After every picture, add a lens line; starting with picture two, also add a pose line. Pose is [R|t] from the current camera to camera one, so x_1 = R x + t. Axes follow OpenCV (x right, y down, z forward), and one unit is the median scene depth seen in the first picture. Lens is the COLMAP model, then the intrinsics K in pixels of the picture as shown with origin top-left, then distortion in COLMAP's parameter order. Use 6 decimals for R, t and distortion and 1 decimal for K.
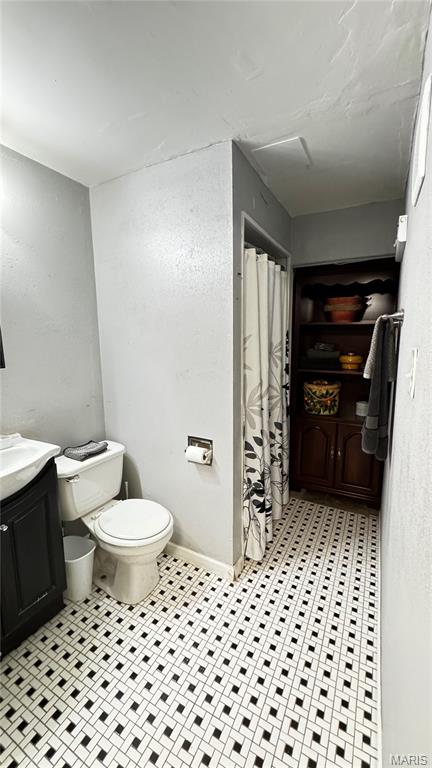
lens RADIAL K [[309.4, 0, 214.5], [0, 309.4, 382.5], [0, 0, 1]] dist [0.006166, 0.000020]
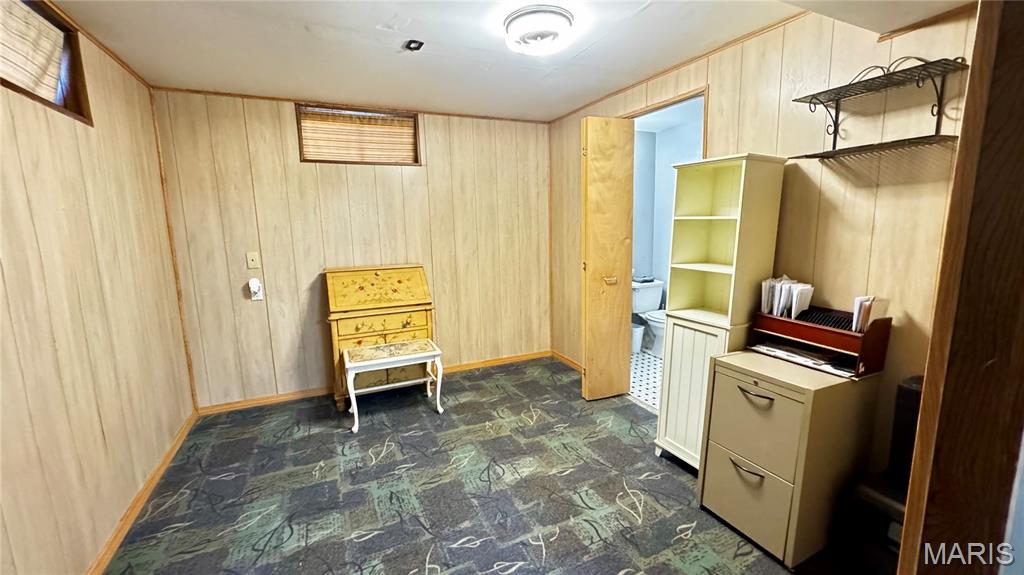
lens RADIAL K [[412.5, 0, 510.9], [0, 412.5, 286.8], [0, 0, 1]] dist [0.006166, 0.000020]
pose [[0.797783, 0.082755, -0.597238, 0.445840], [-0.069595, 0.996554, 0.045122, 0.212122], [0.598914, 0.005567, 0.800794, -1.491804]]
